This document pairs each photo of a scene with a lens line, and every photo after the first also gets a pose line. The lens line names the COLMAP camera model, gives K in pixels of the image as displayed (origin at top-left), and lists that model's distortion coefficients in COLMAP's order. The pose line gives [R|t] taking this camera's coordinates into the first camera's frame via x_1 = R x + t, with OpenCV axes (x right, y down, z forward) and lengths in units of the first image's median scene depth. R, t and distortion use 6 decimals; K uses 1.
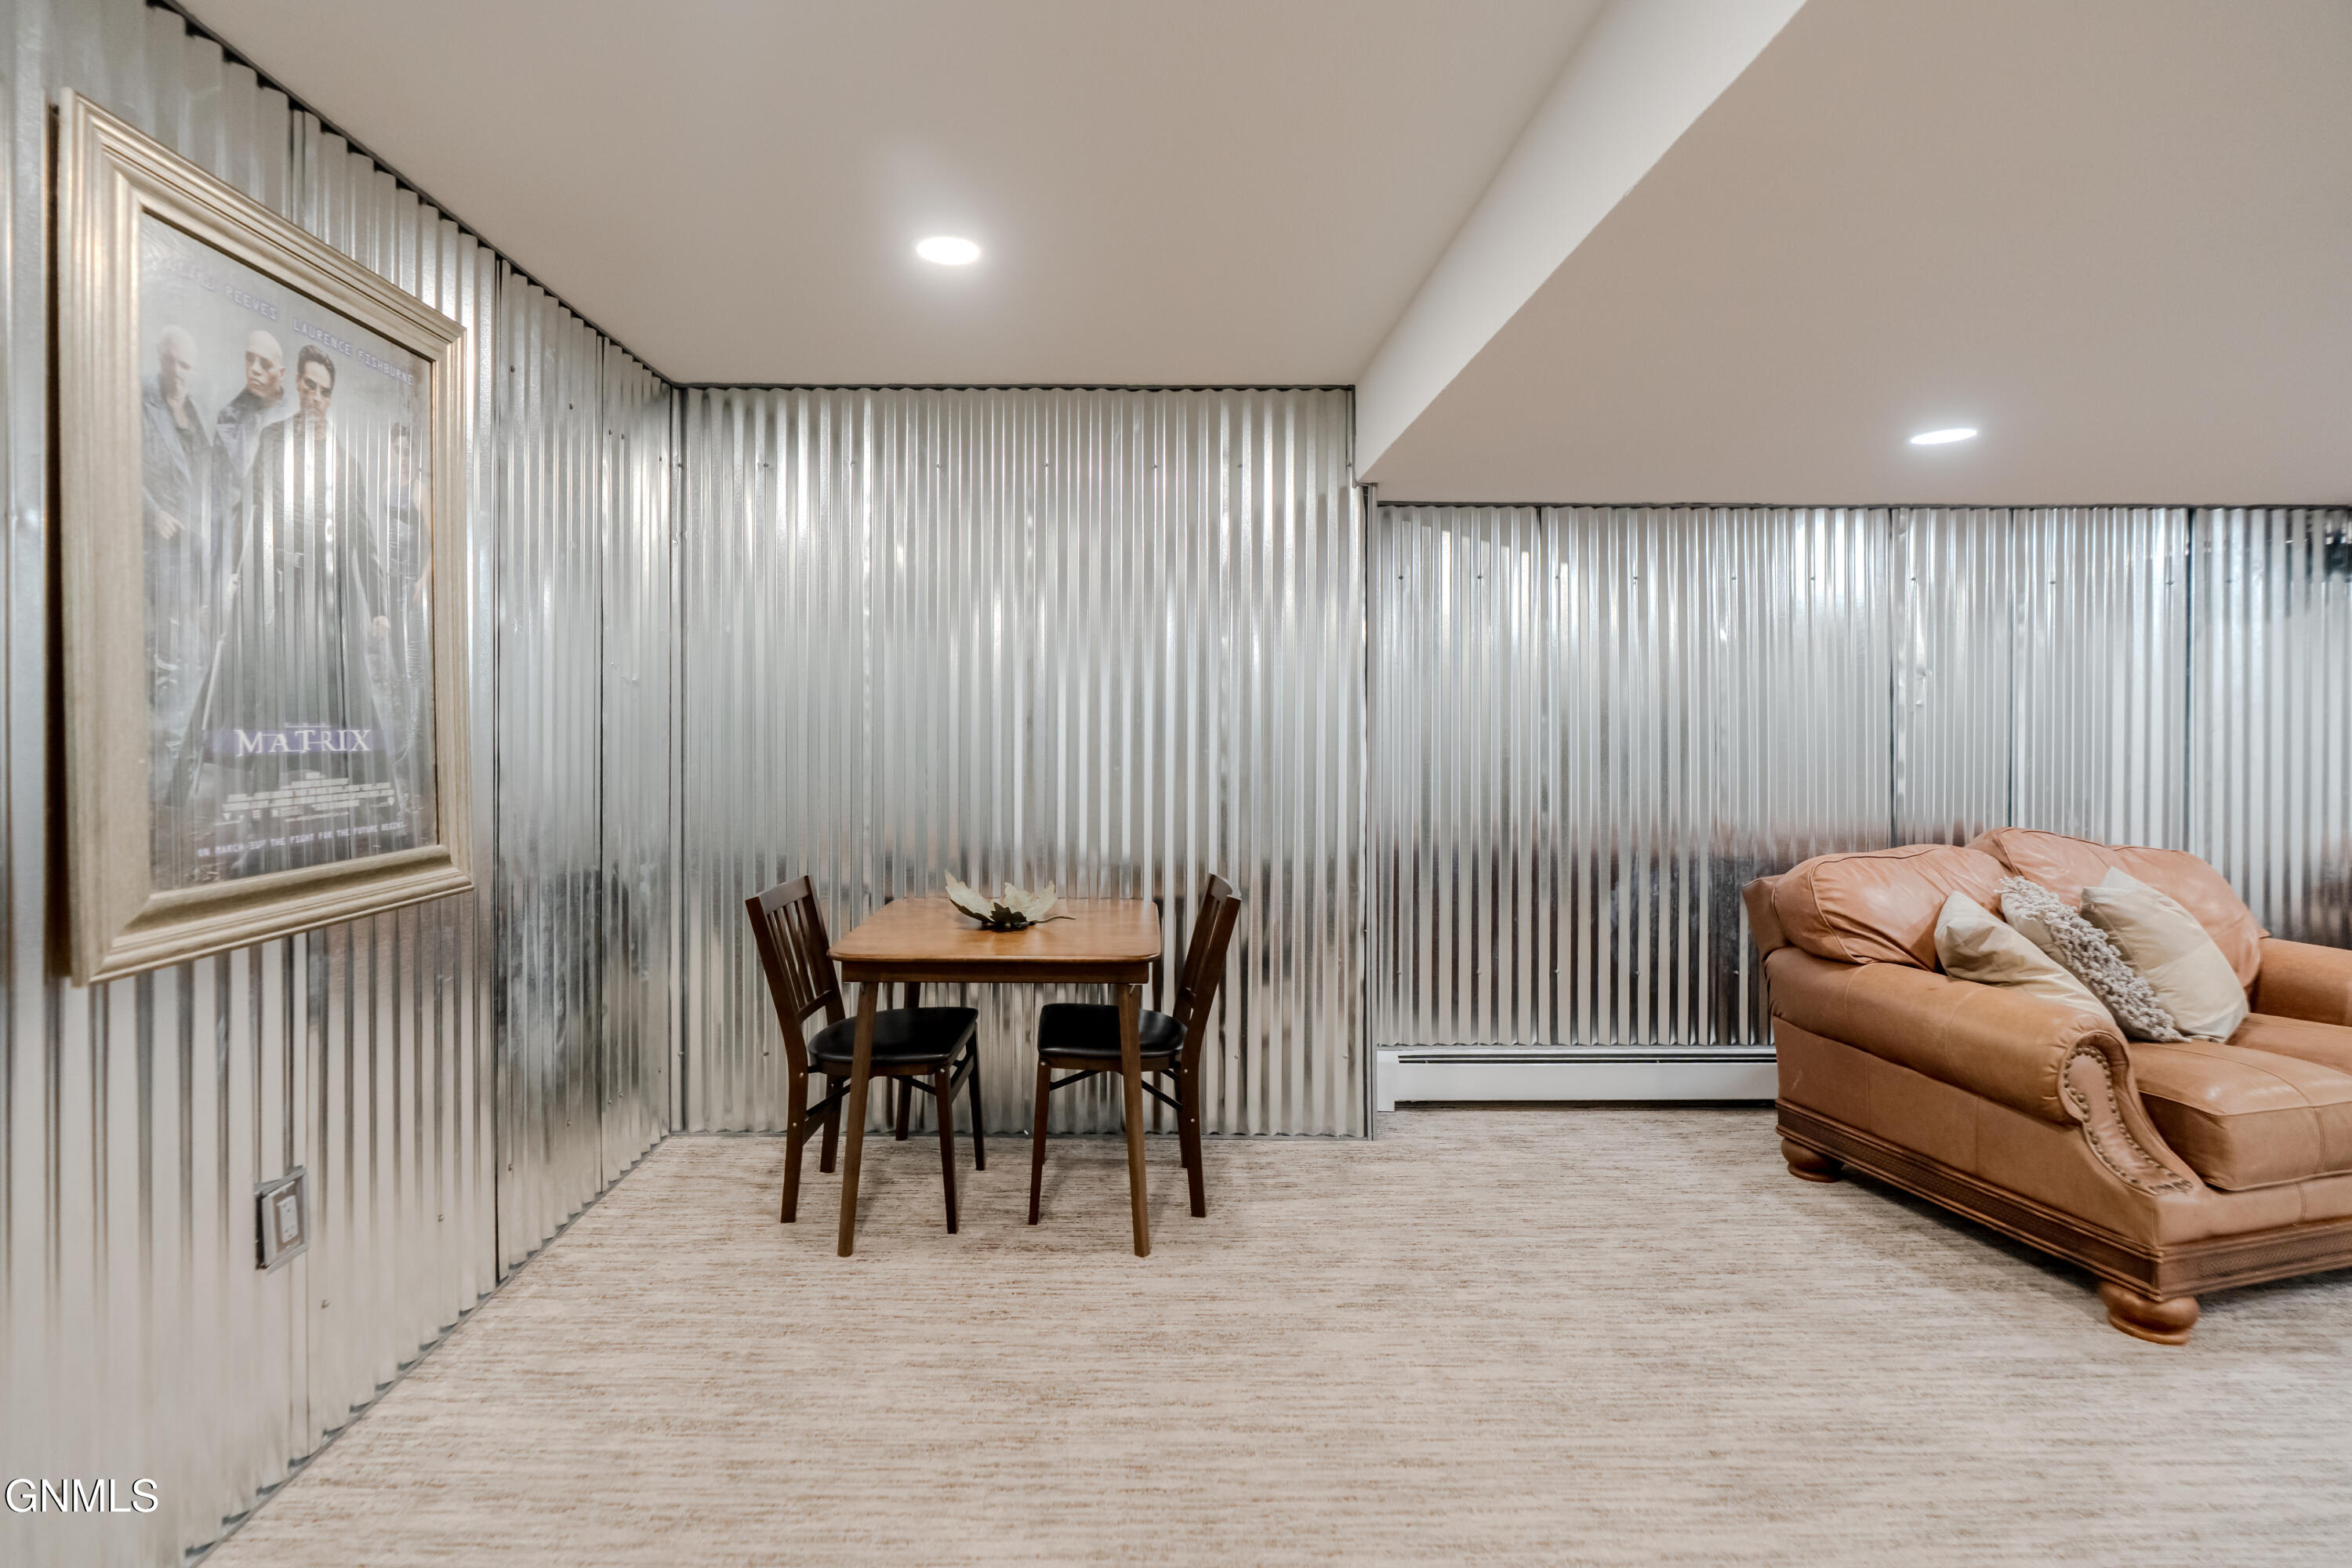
lens RADIAL K [[1188.7, 0, 1143.5], [0, 1188.7, 757.0], [0, 0, 1]] dist [-0.001432, 0.000074]
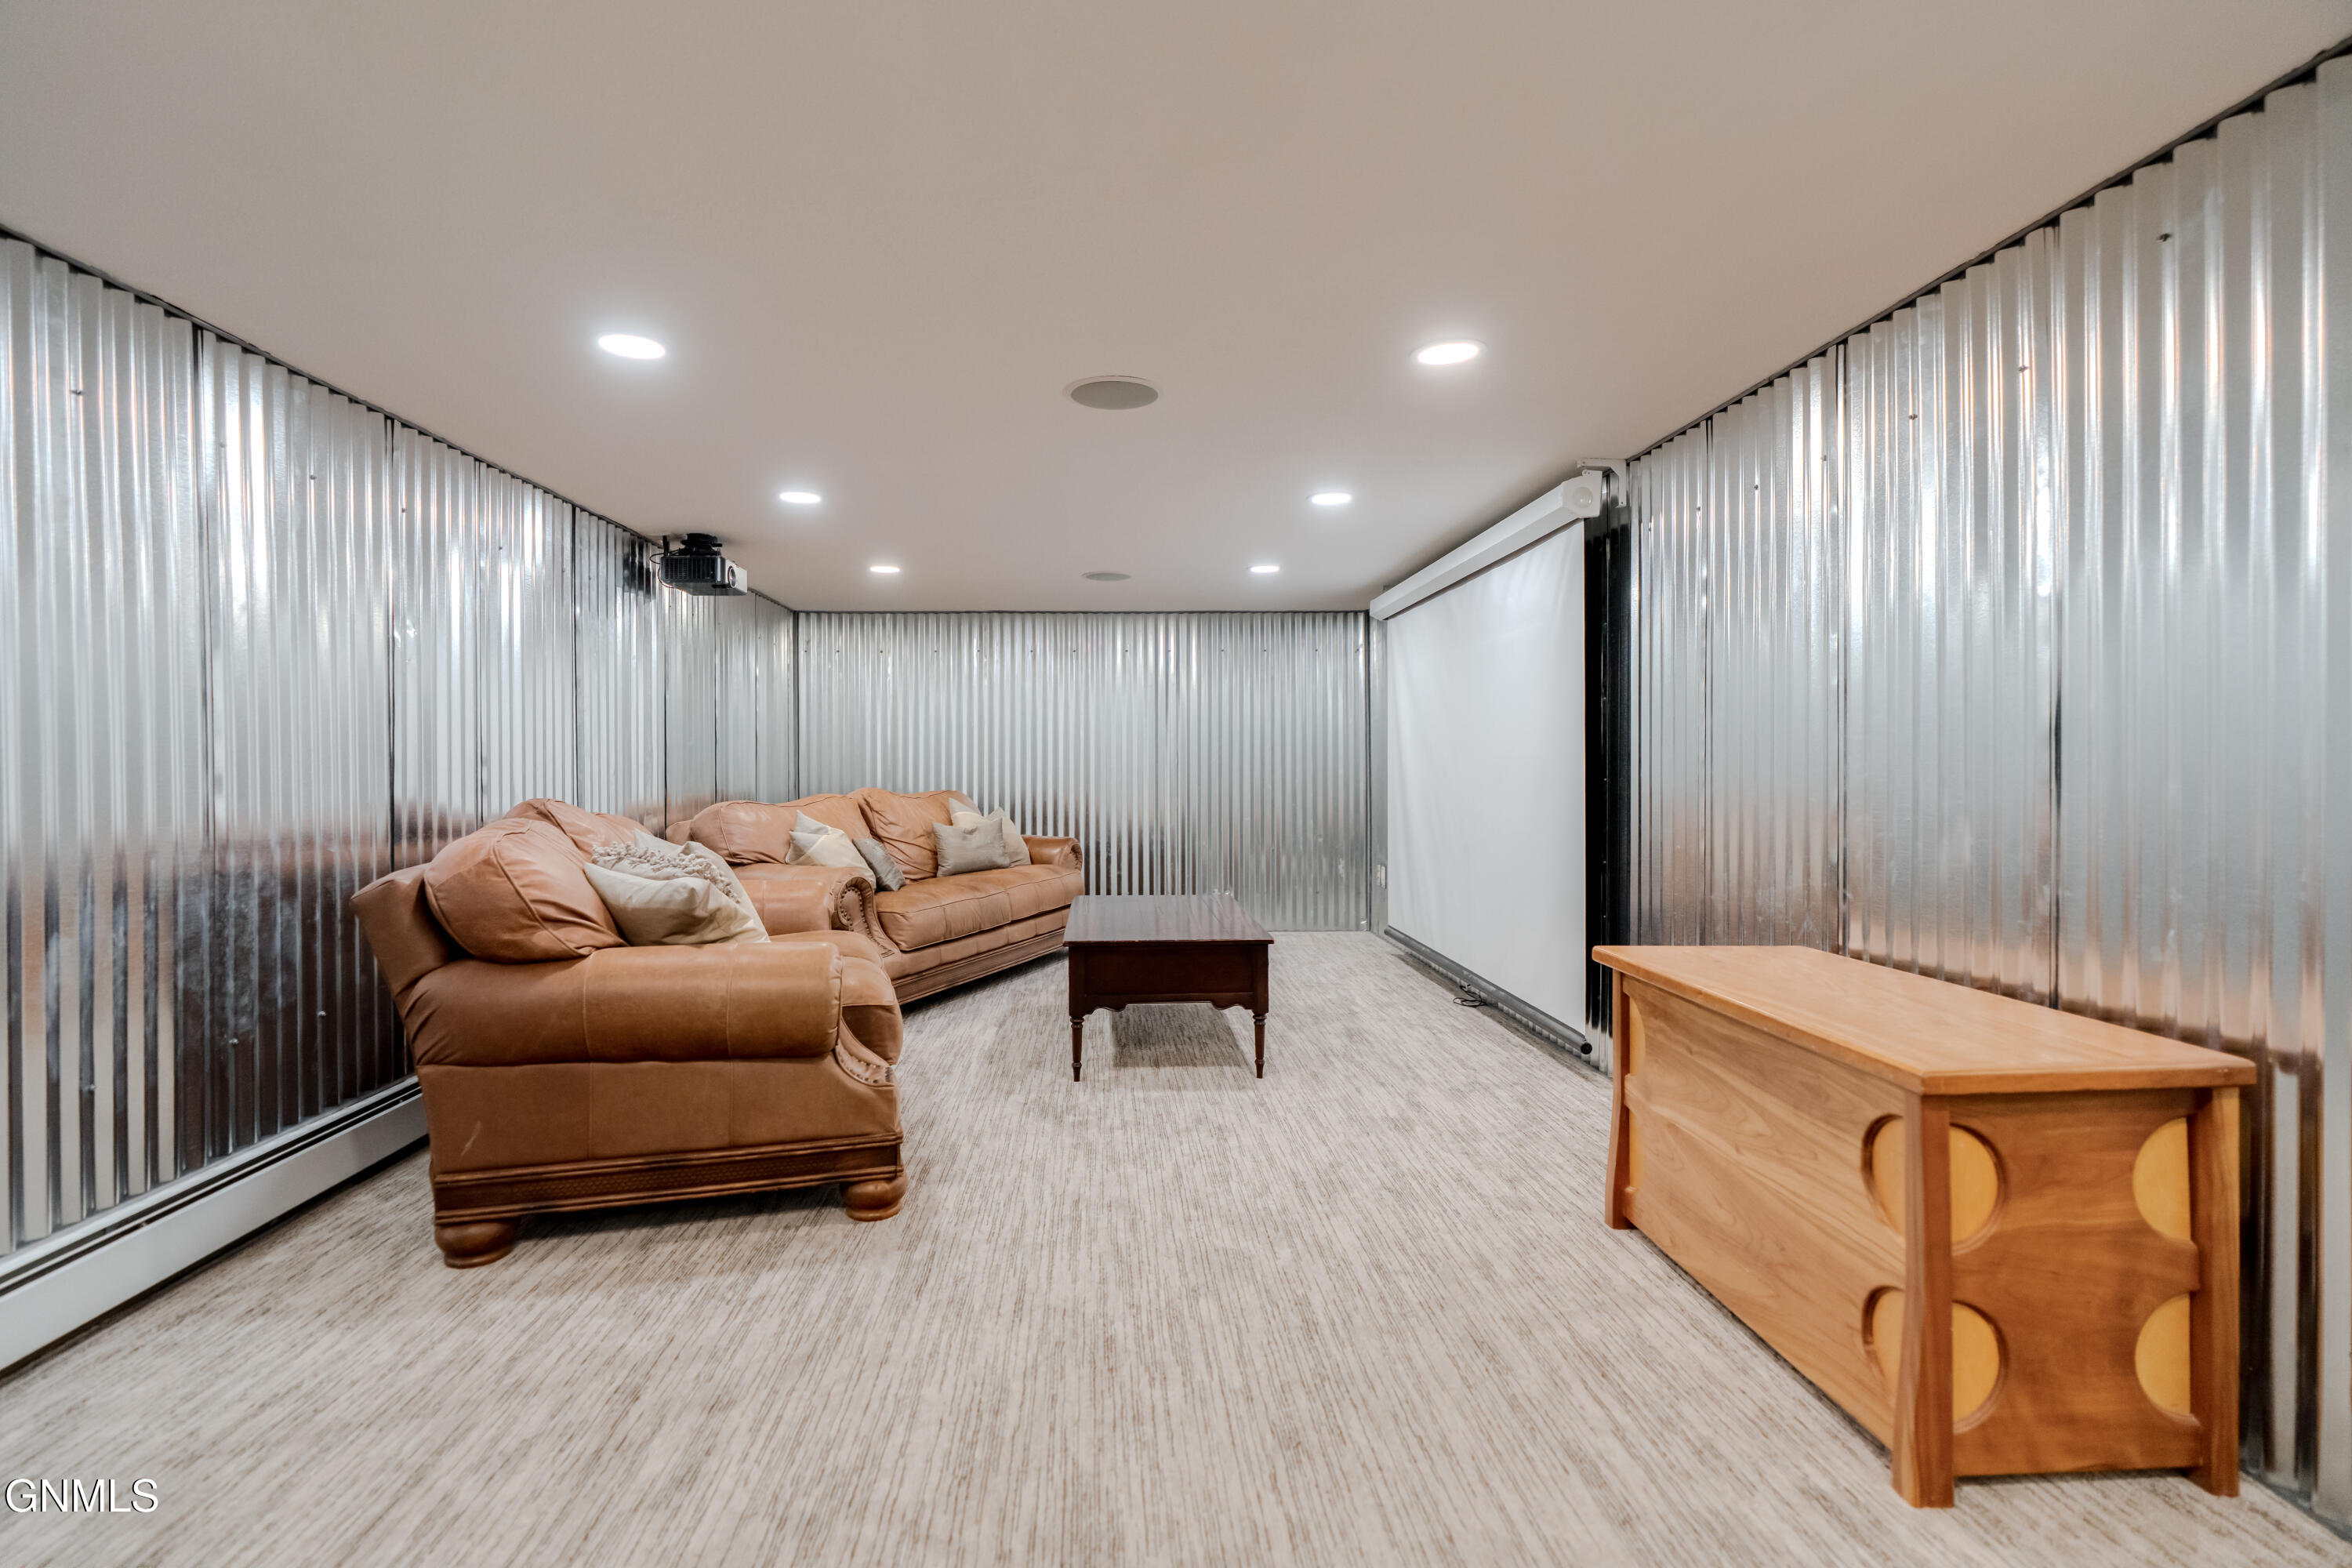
lens RADIAL K [[1056.2, 0, 1174.2], [0, 1056.2, 763.8], [0, 0, 1]] dist [-0.000368, 0.000052]
pose [[-0.043661, -0.003532, 0.999040, -0.166011], [0.033733, 0.999418, 0.005007, 0.061019], [-0.998477, 0.033919, -0.043517, 0.731417]]
